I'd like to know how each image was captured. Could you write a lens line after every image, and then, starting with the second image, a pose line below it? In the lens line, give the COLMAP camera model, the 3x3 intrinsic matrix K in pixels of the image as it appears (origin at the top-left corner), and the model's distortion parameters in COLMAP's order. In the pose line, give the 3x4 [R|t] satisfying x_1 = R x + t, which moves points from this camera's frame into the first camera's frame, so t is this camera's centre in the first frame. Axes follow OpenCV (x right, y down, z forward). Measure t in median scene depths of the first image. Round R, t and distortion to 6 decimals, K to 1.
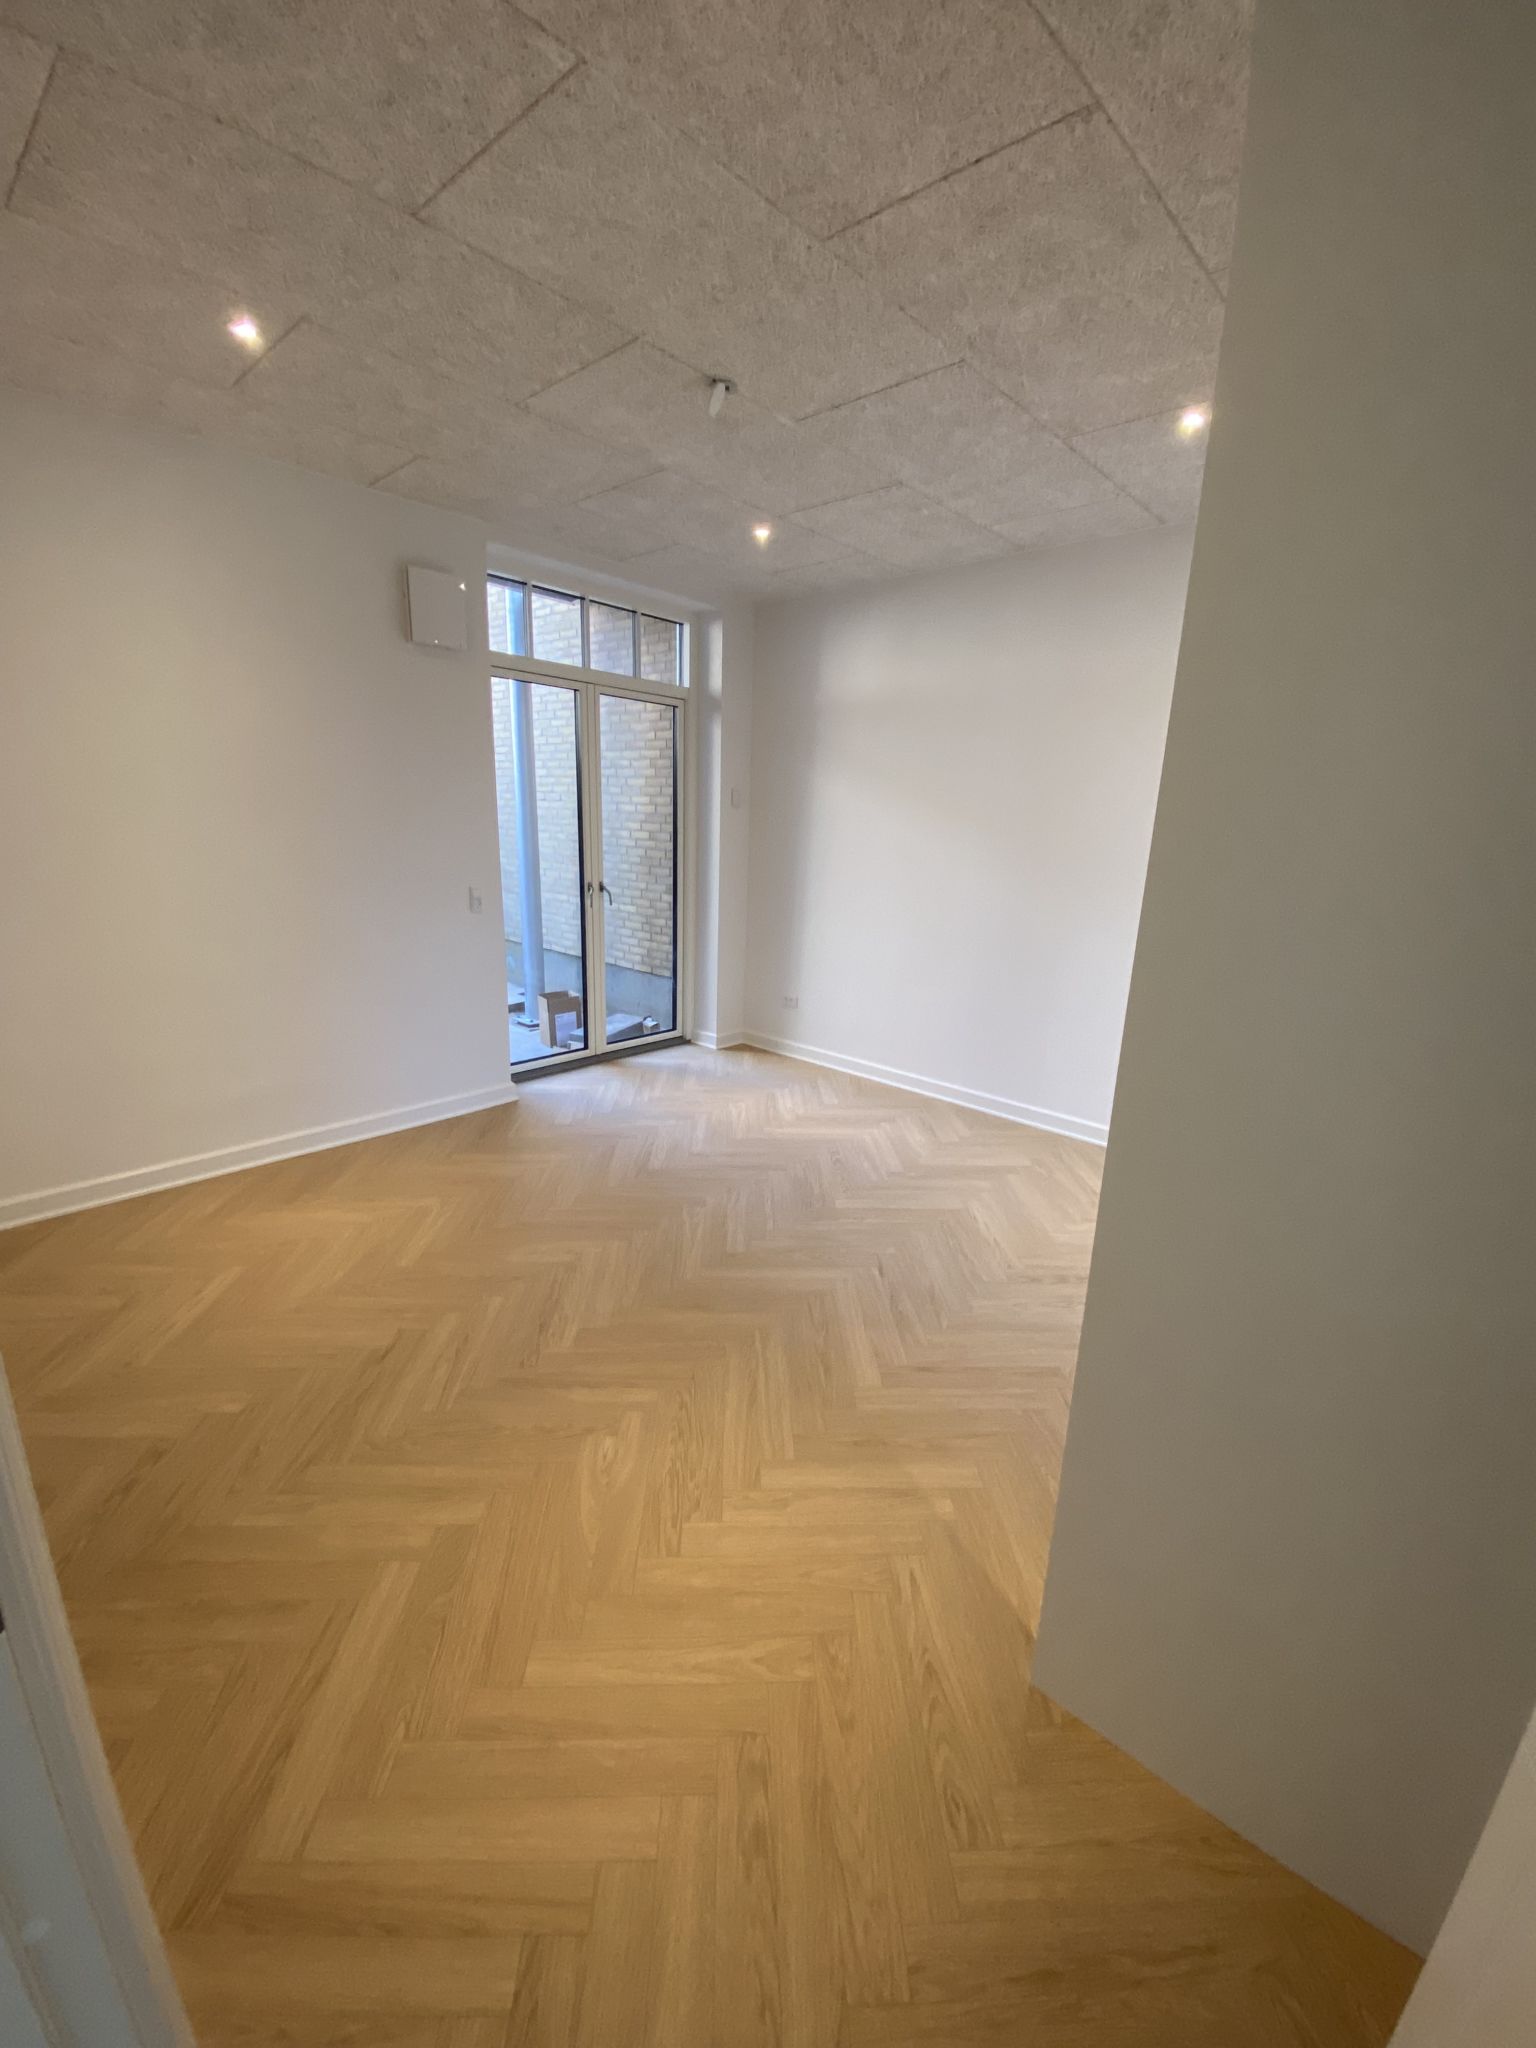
lens RADIAL K [[821.1, 0, 771.0], [0, 821.1, 1014.1], [0, 0, 1]] dist [0.003622, -0.014019]
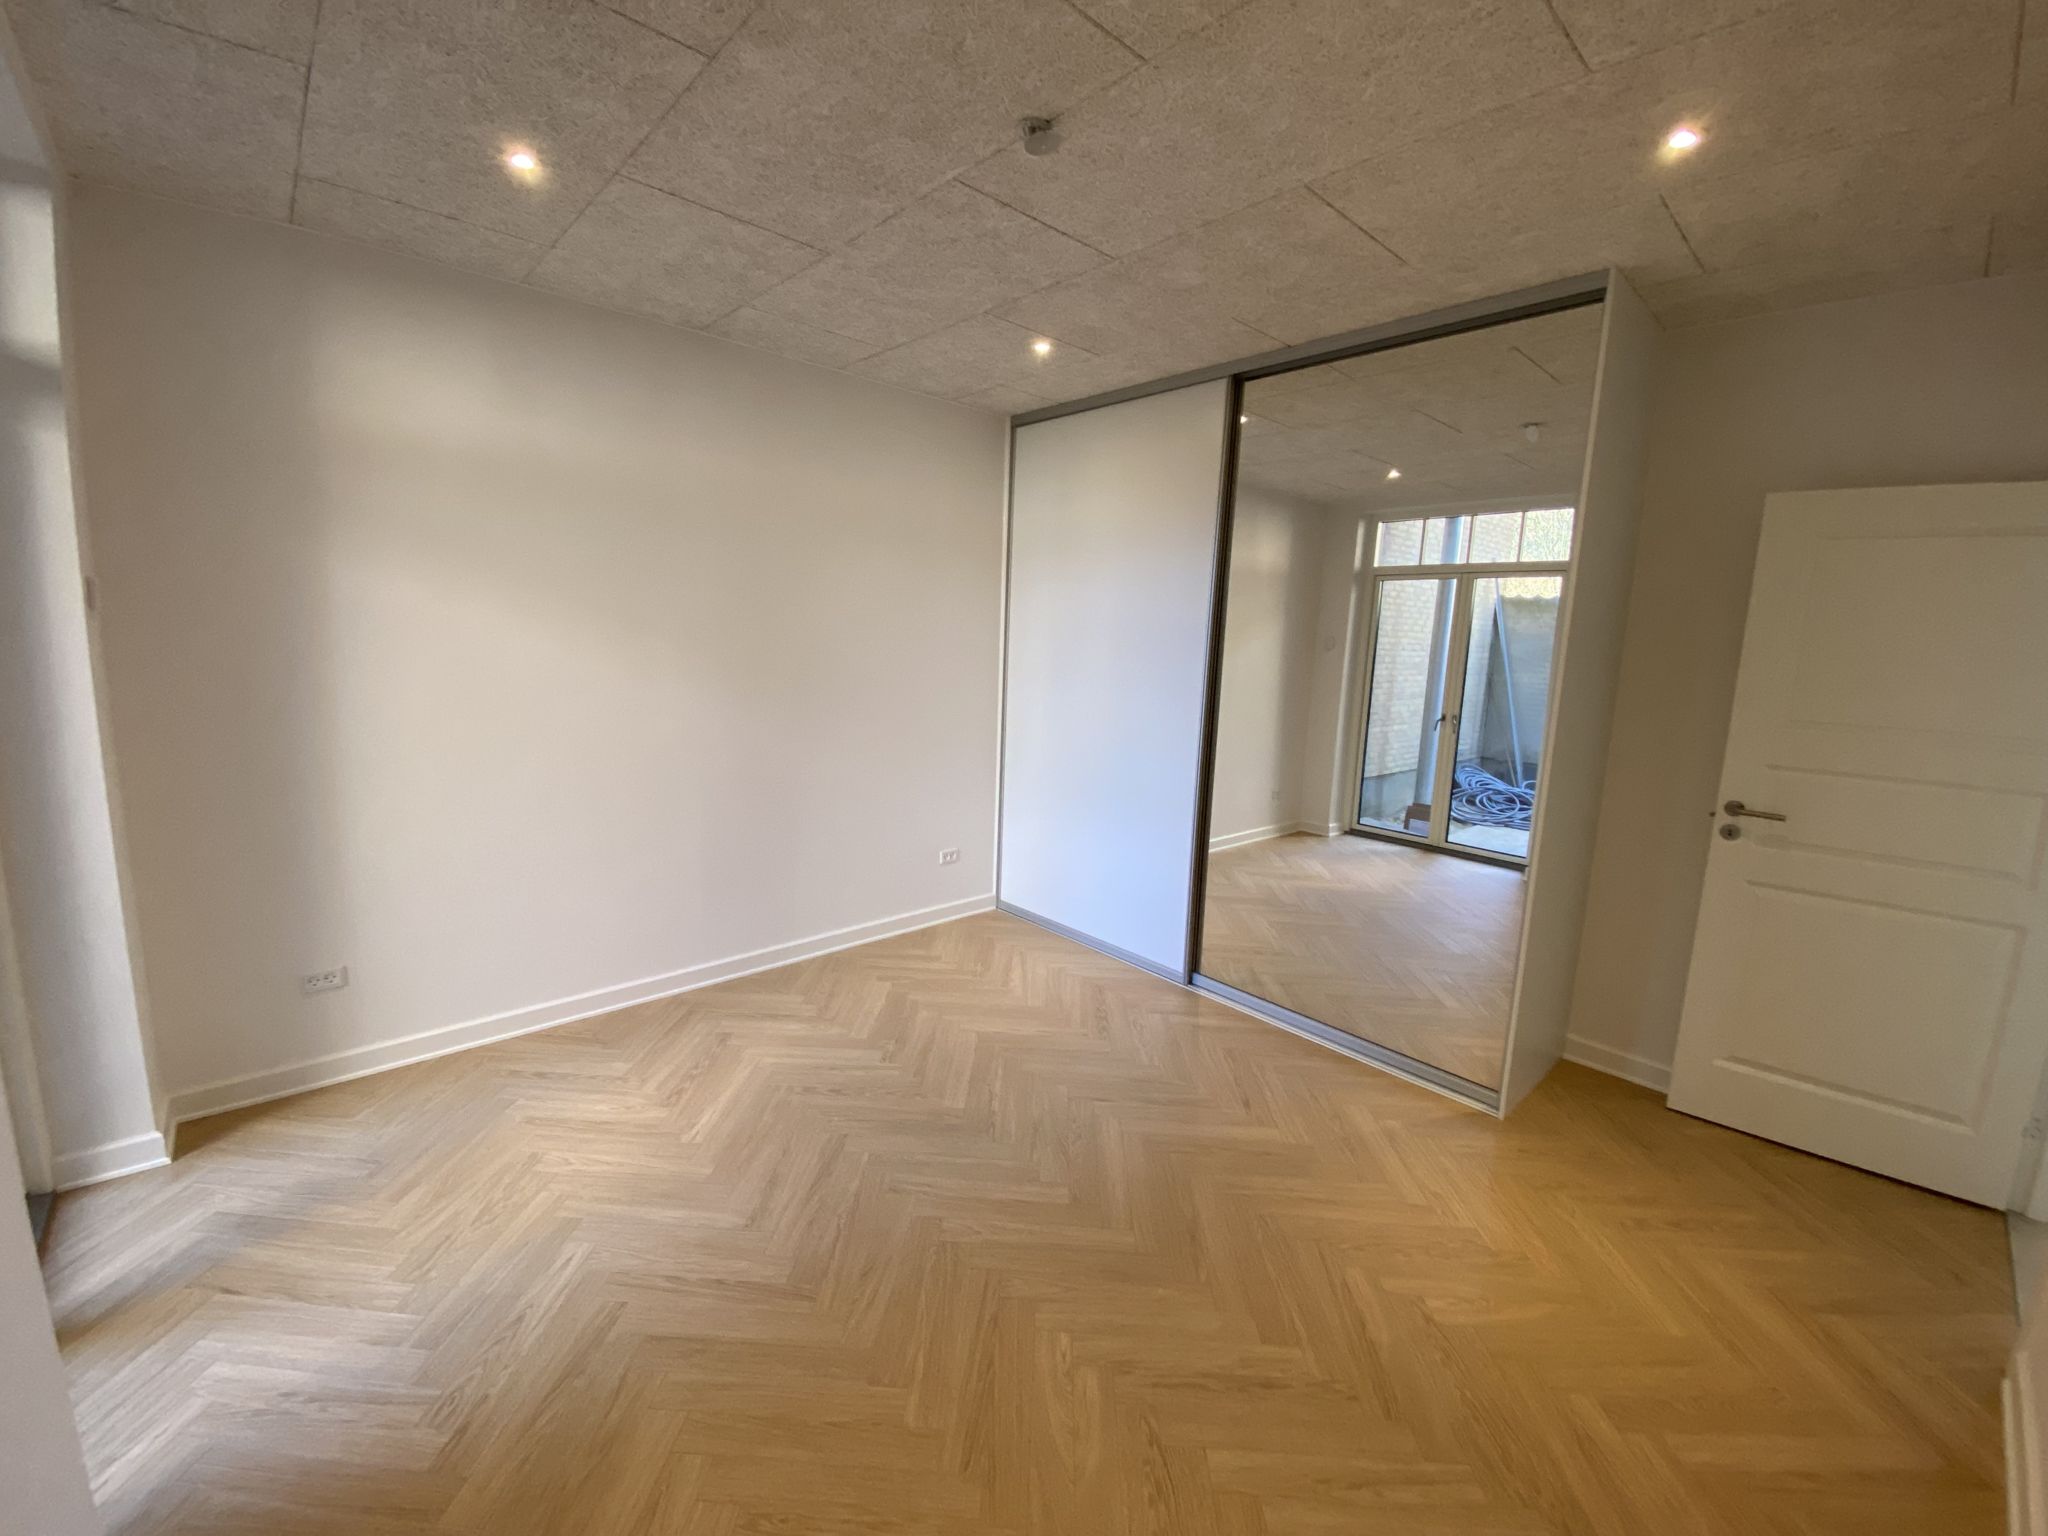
lens RADIAL K [[821.1, 0, 1016.7], [0, 821.1, 745.9], [0, 0, 1]] dist [0.003622, -0.014019]
pose [[0.096258, -0.169910, 0.980747, -0.590940], [0.205972, 0.967396, 0.147381, -0.208010], [-0.973812, 0.187820, 0.128116, 0.663784]]
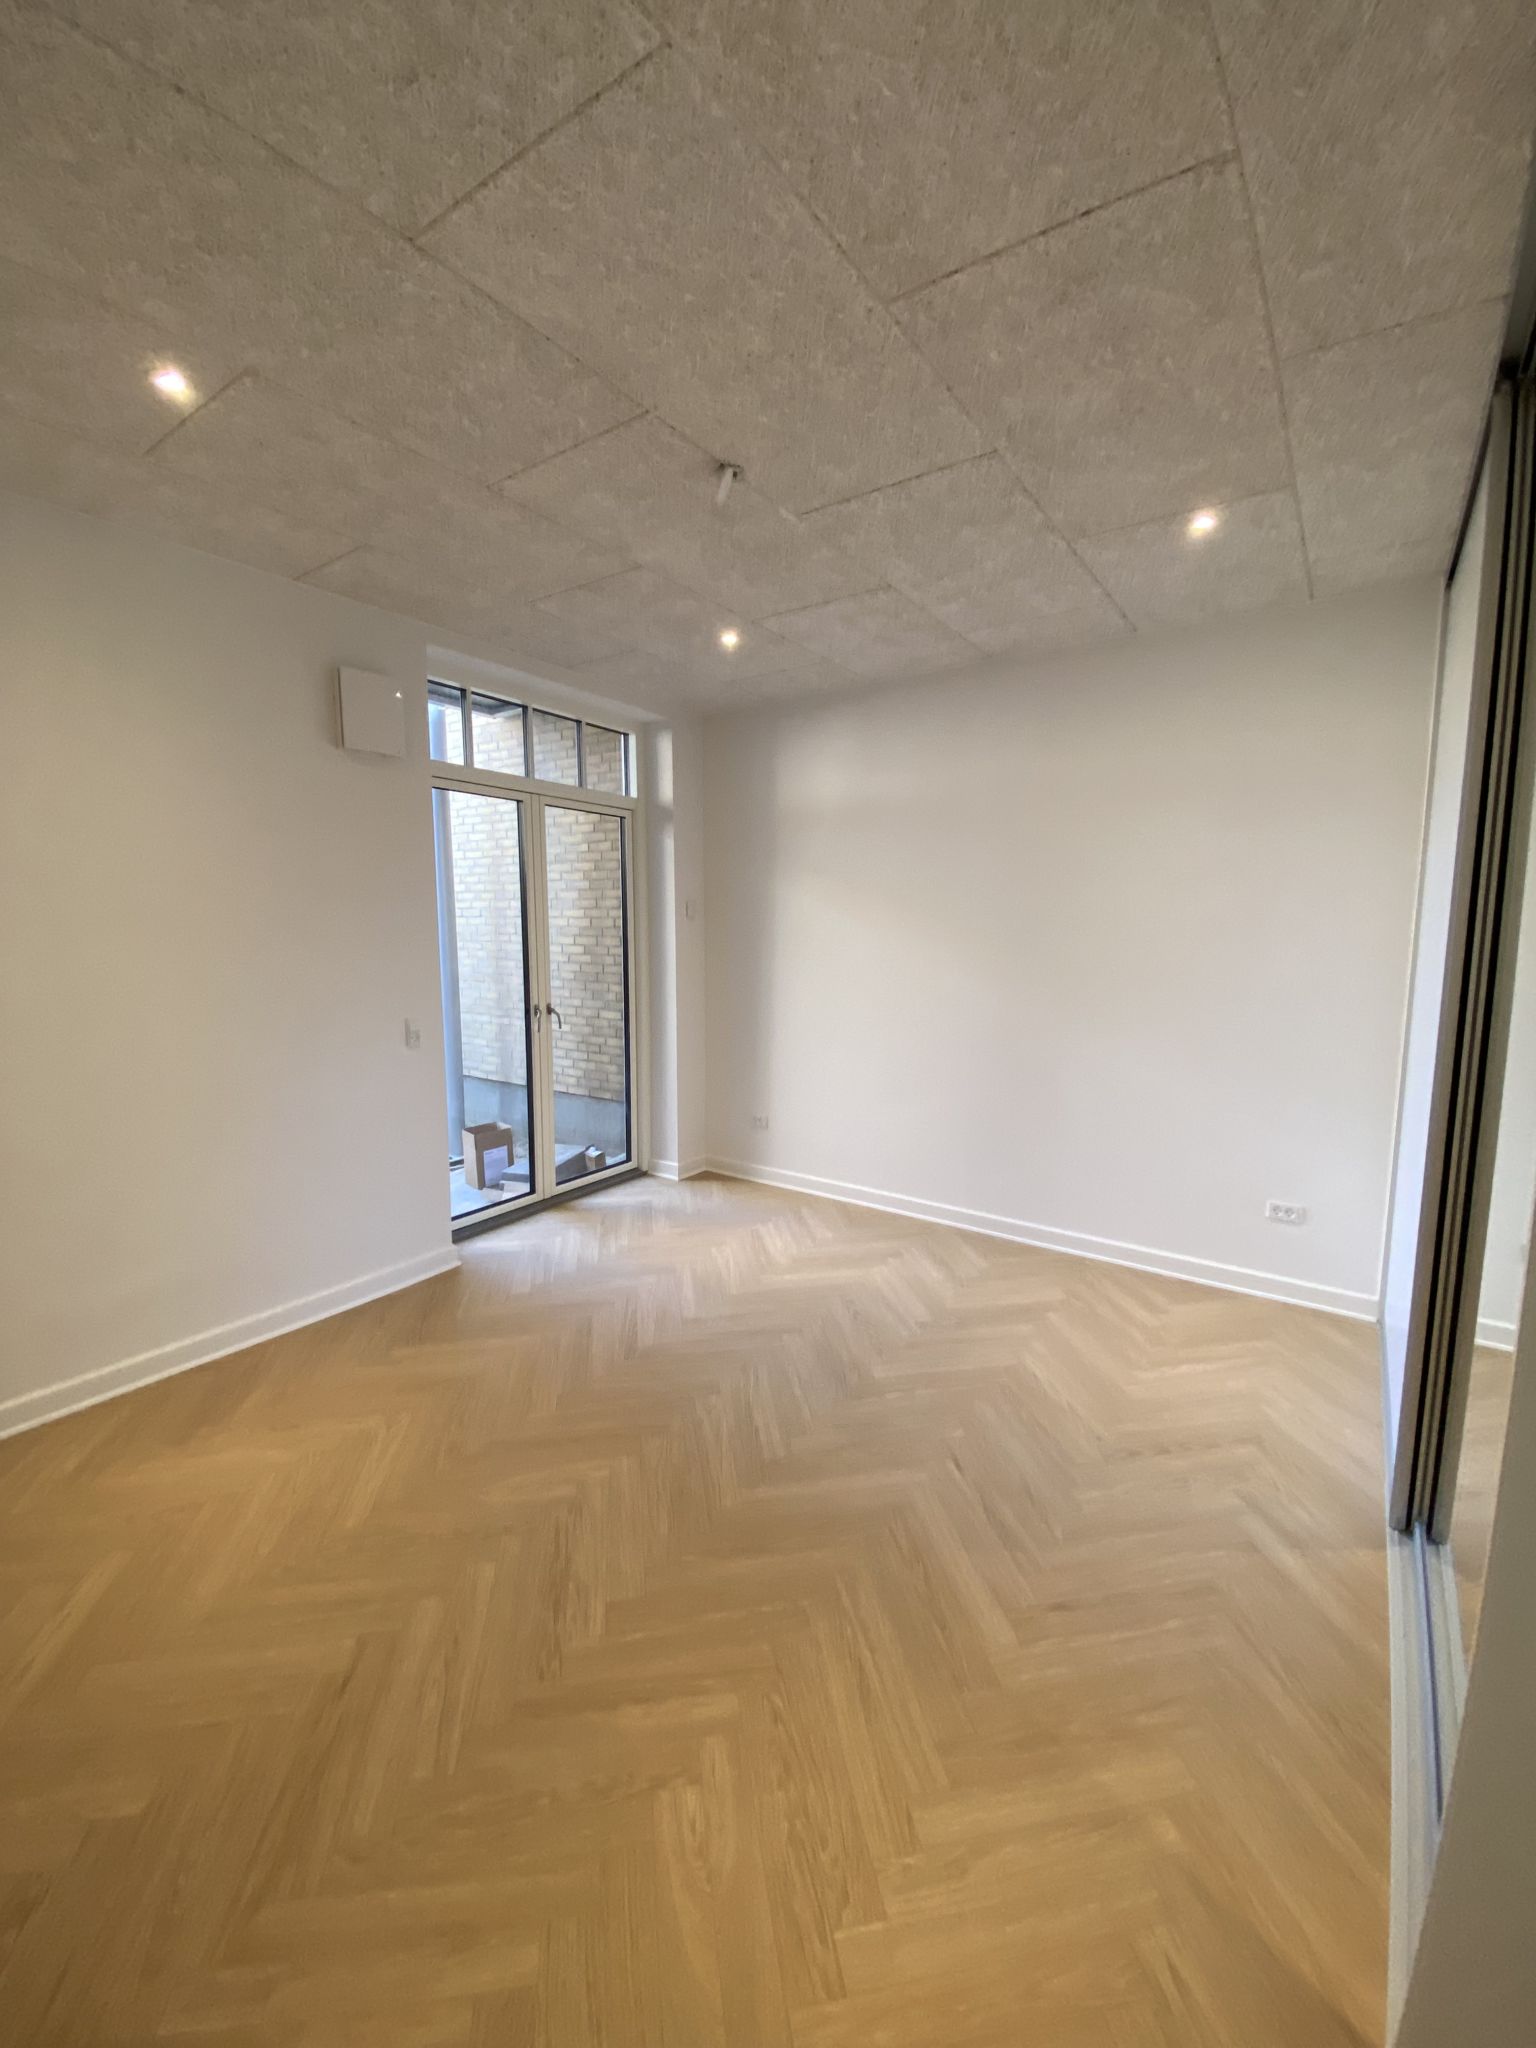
lens RADIAL K [[816.9, 0, 772.7], [0, 816.9, 1005.8], [0, 0, 1]] dist [0.011045, -0.017077]
pose [[0.991014, -0.045055, 0.125939, -0.099362], [0.061430, 0.989698, -0.129320, -0.036431], [-0.118815, 0.135894, 0.983573, 0.113192]]
